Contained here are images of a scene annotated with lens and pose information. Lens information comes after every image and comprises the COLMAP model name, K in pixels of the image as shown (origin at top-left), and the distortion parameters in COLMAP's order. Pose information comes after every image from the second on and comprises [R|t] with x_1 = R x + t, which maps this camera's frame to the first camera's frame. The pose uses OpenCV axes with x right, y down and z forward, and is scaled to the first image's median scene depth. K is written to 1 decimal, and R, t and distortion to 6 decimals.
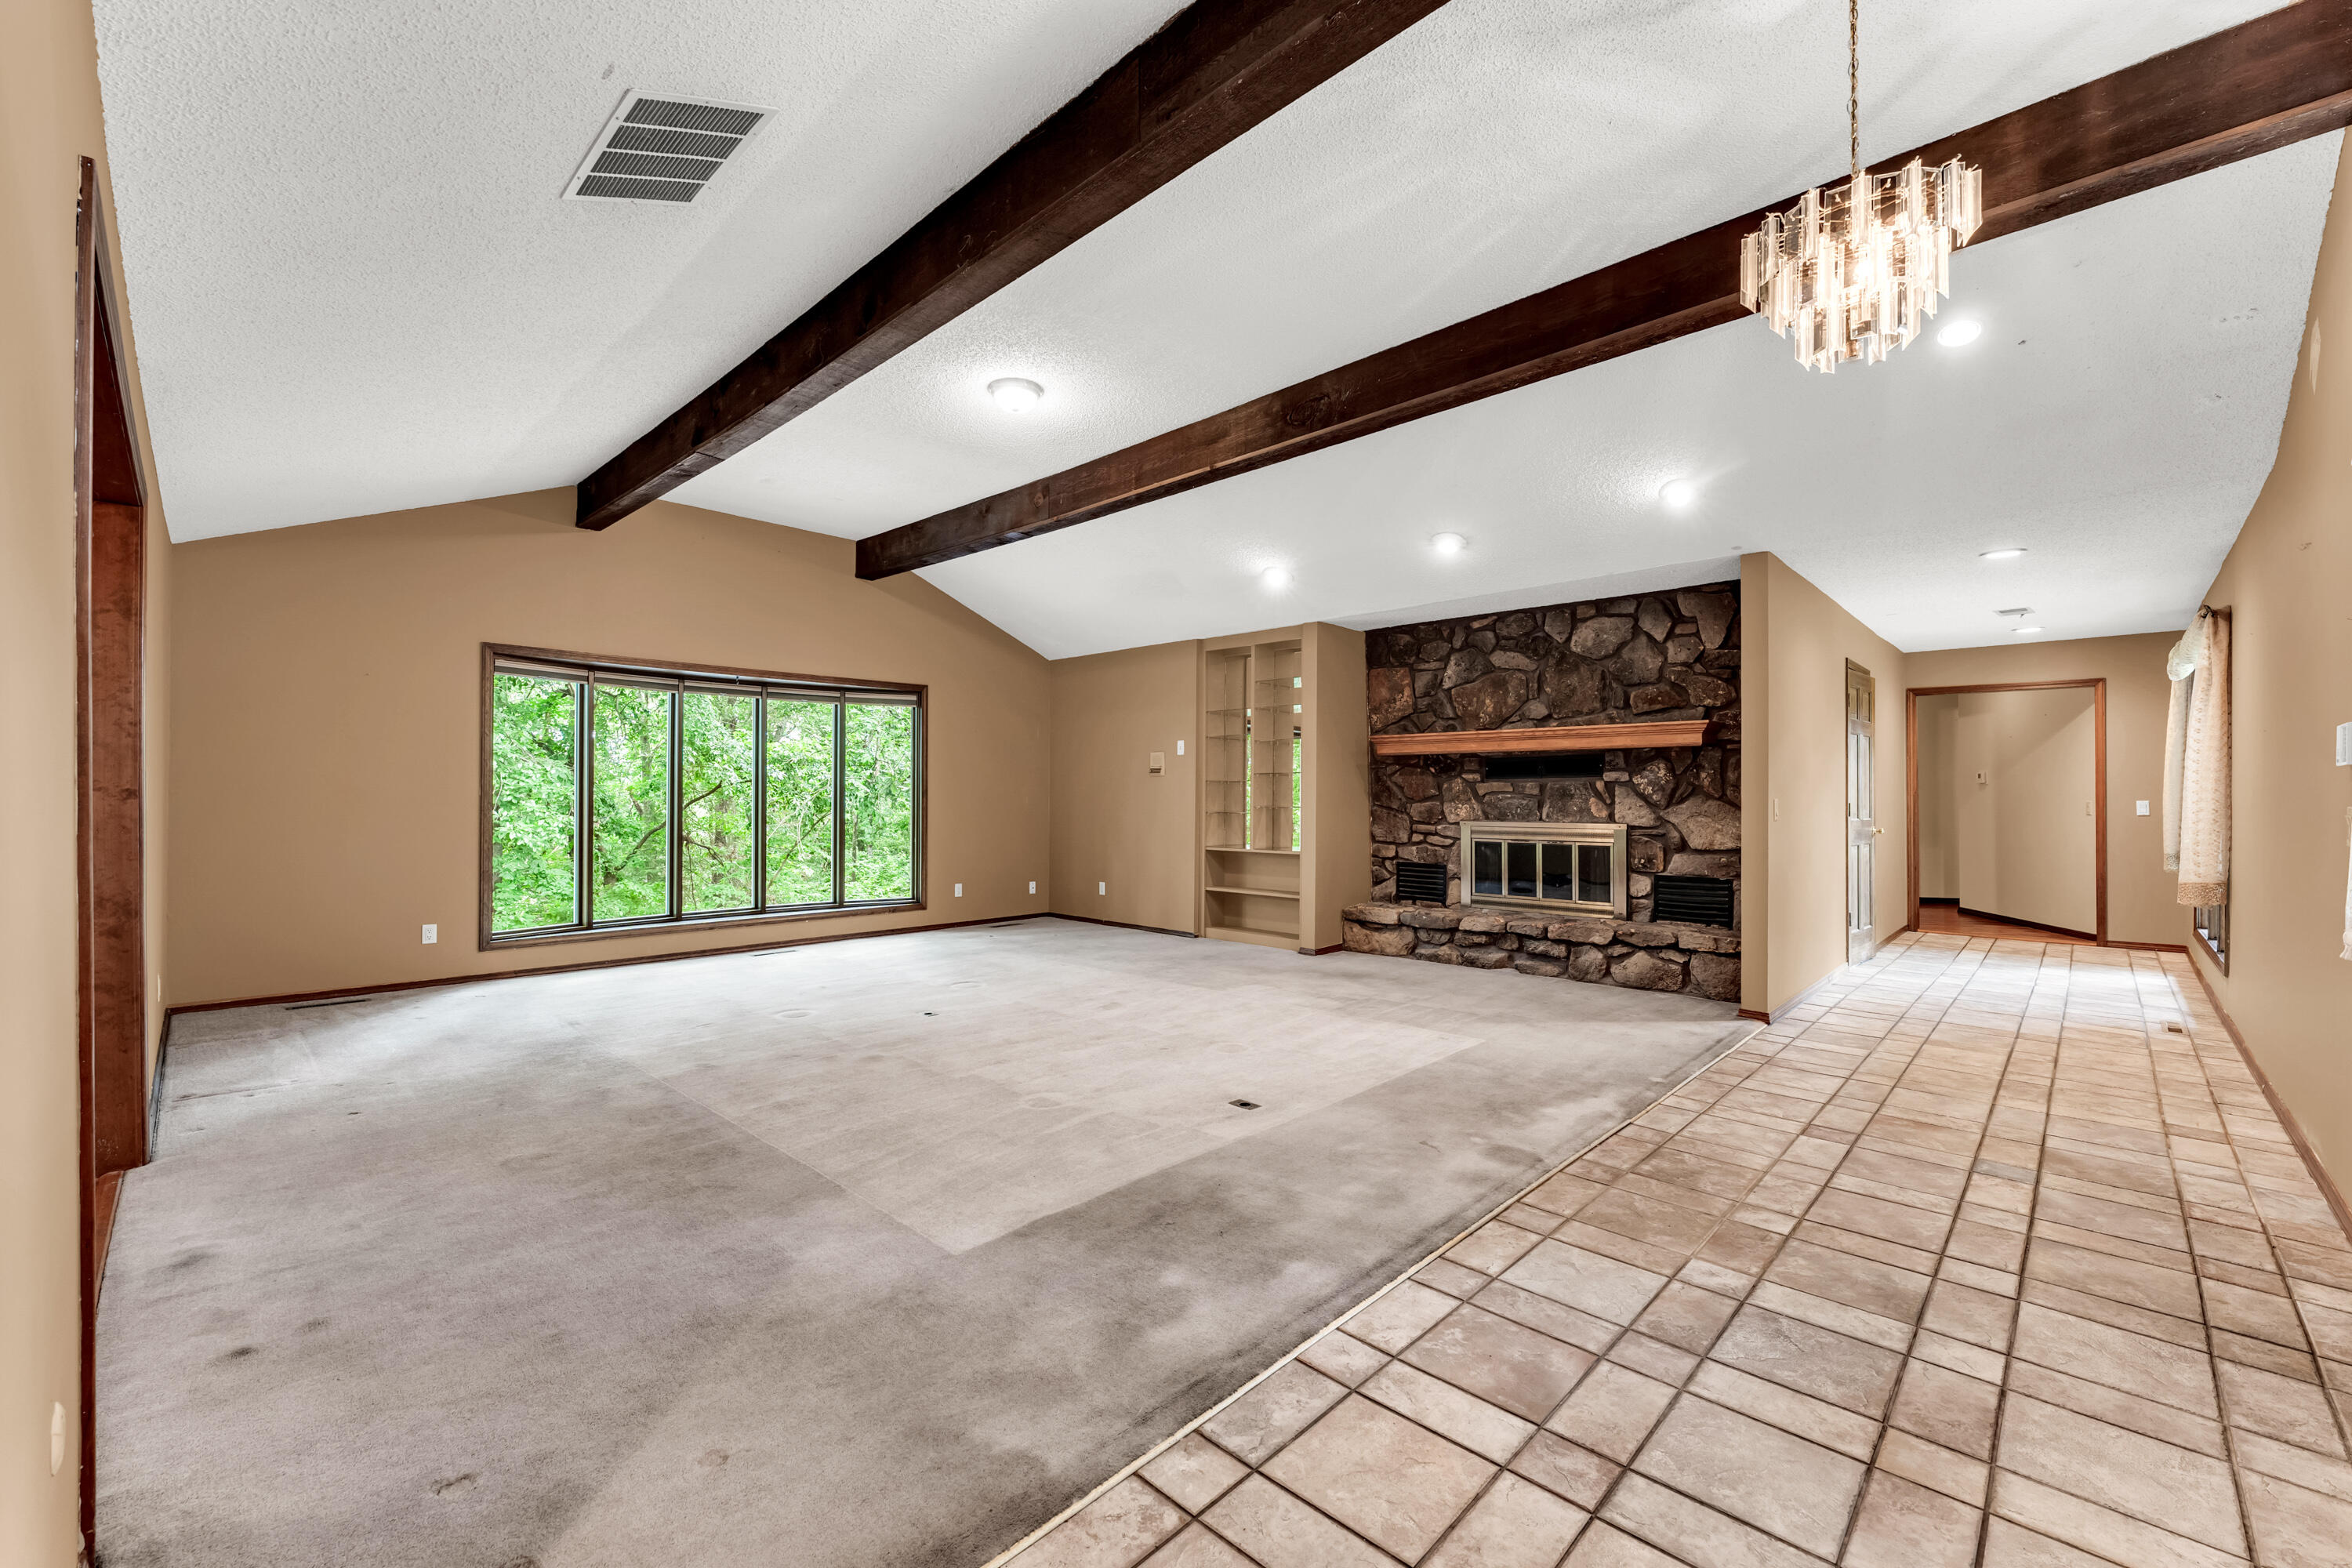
lens RADIAL K [[959.8, 0, 1173.4], [0, 959.8, 791.3], [0, 0, 1]] dist [-0.000465, 0.000241]
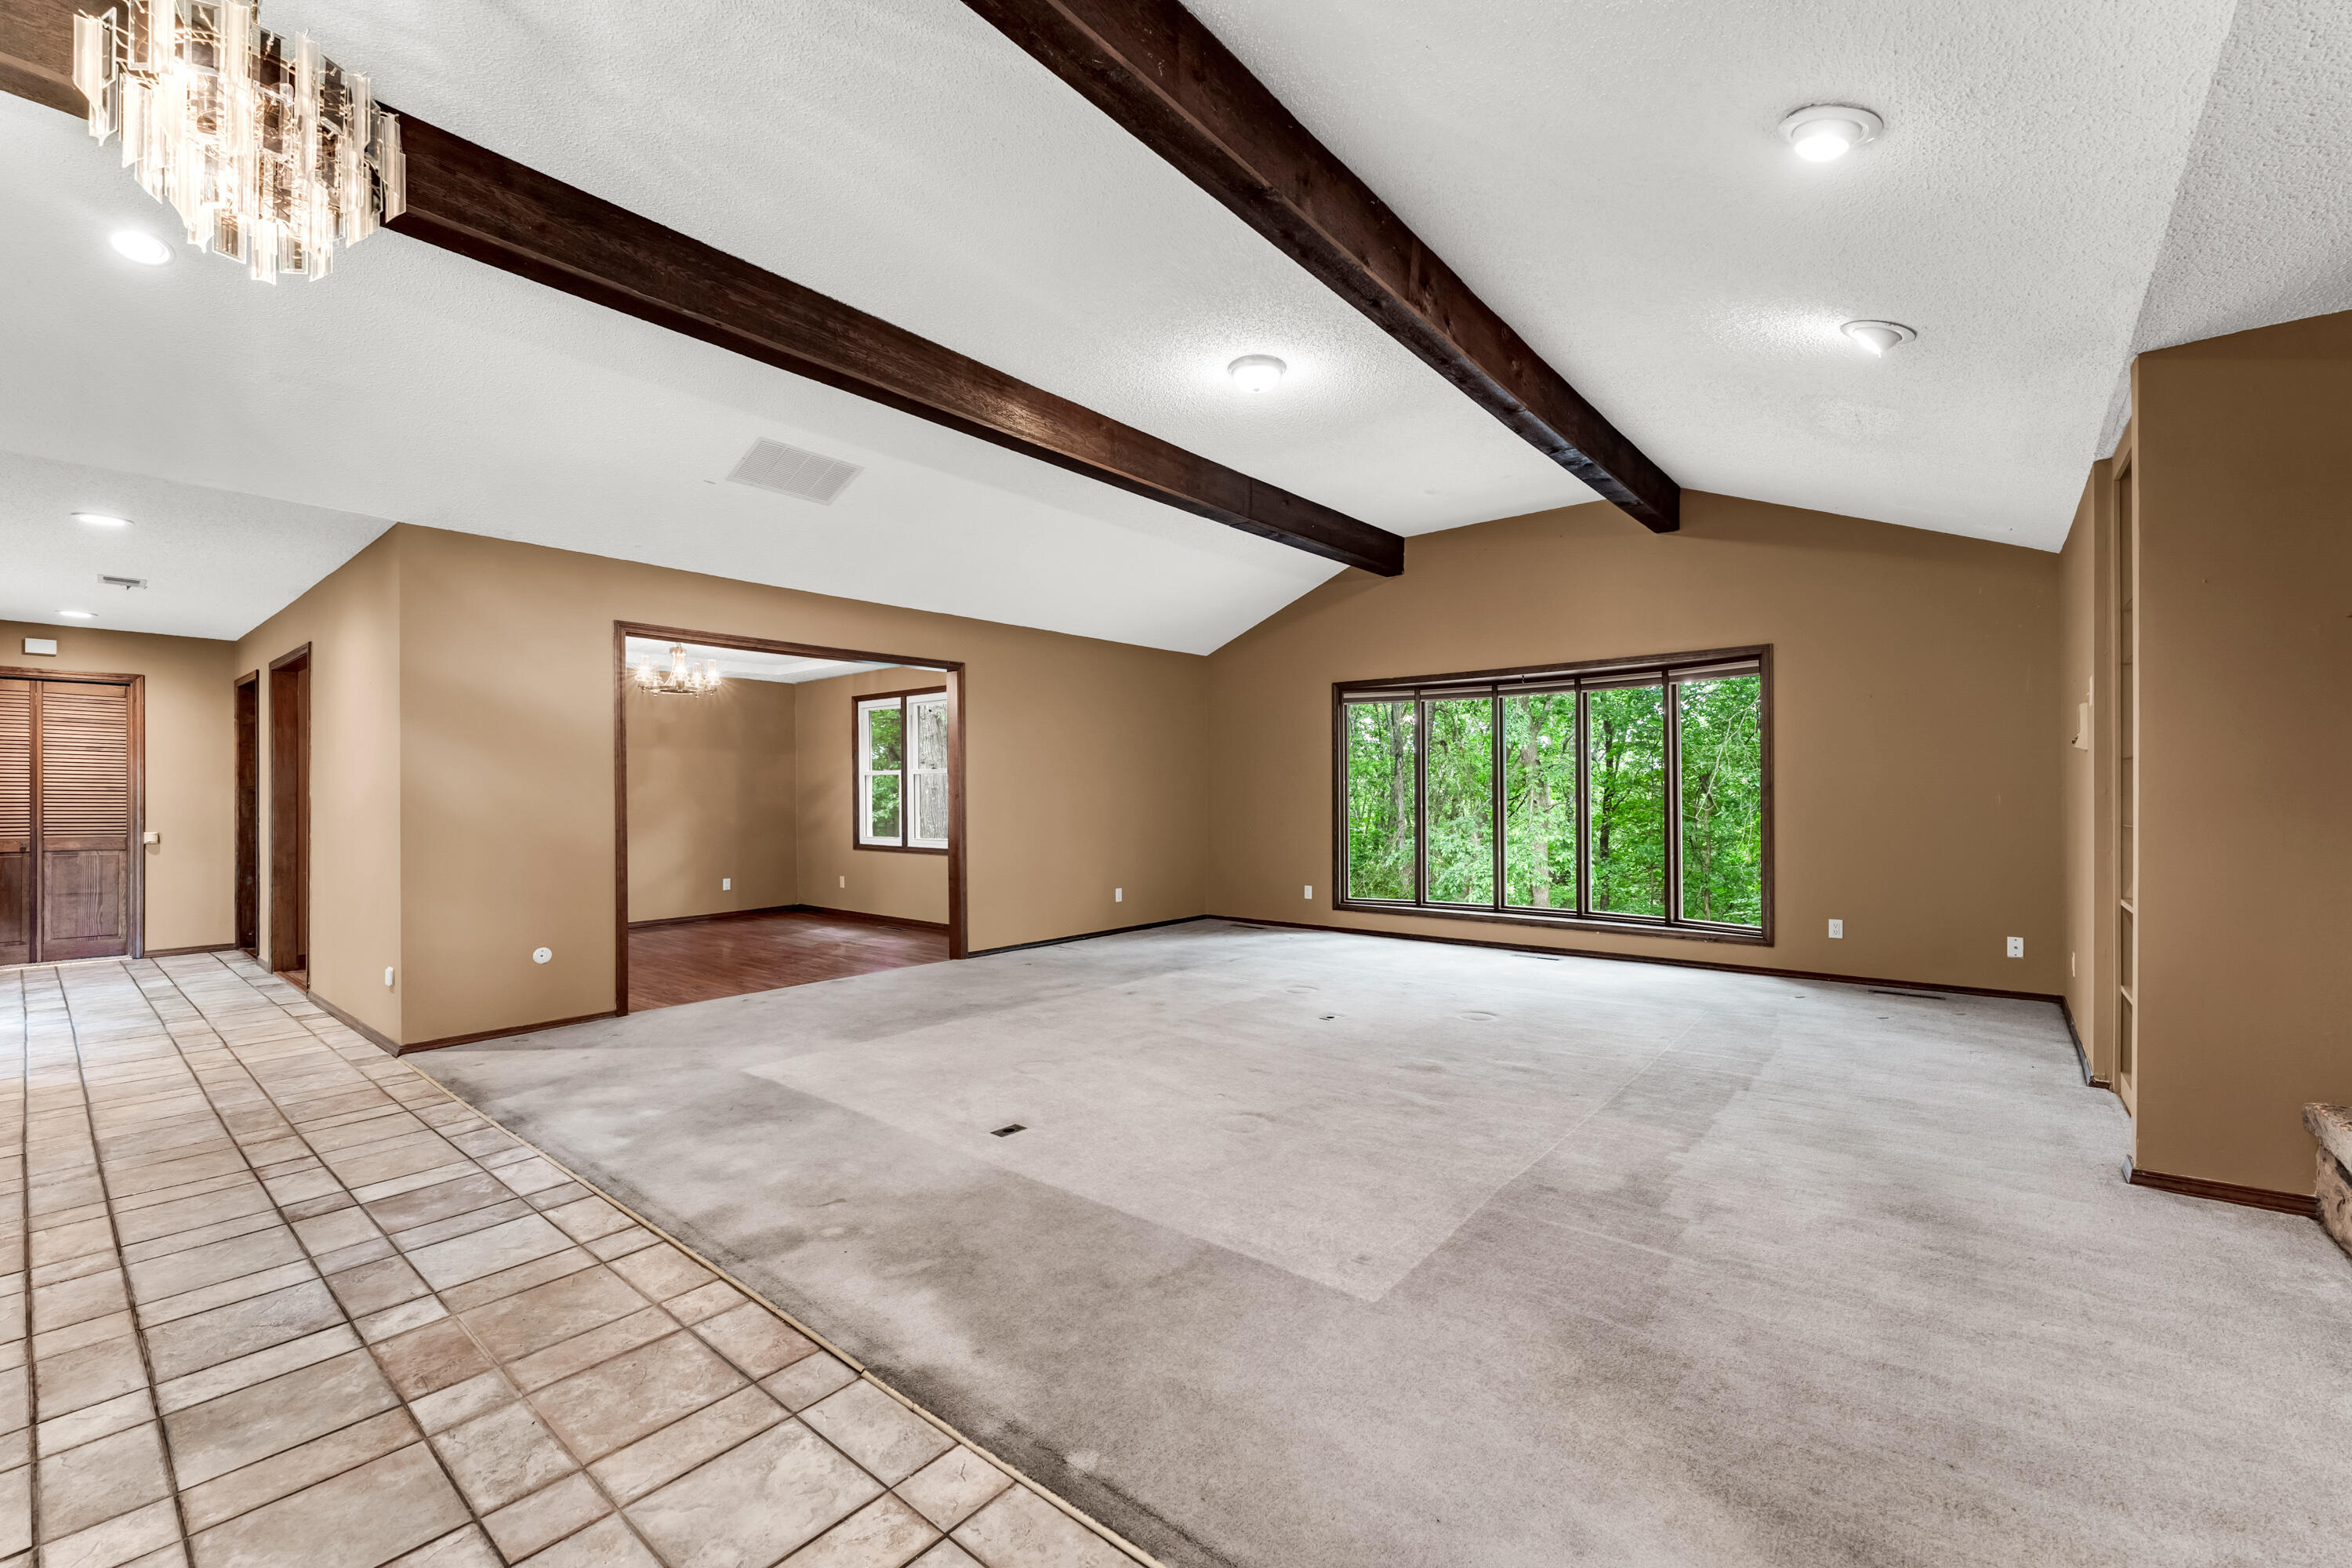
lens RADIAL K [[959.8, 0, 1174.9], [0, 959.8, 792.3], [0, 0, 1]] dist [-0.000465, 0.000241]
pose [[0.073204, -0.005918, -0.997299, 1.416911], [0.009409, 0.999942, -0.005244, 0.010477], [0.997273, -0.008999, 0.073256, 1.539502]]
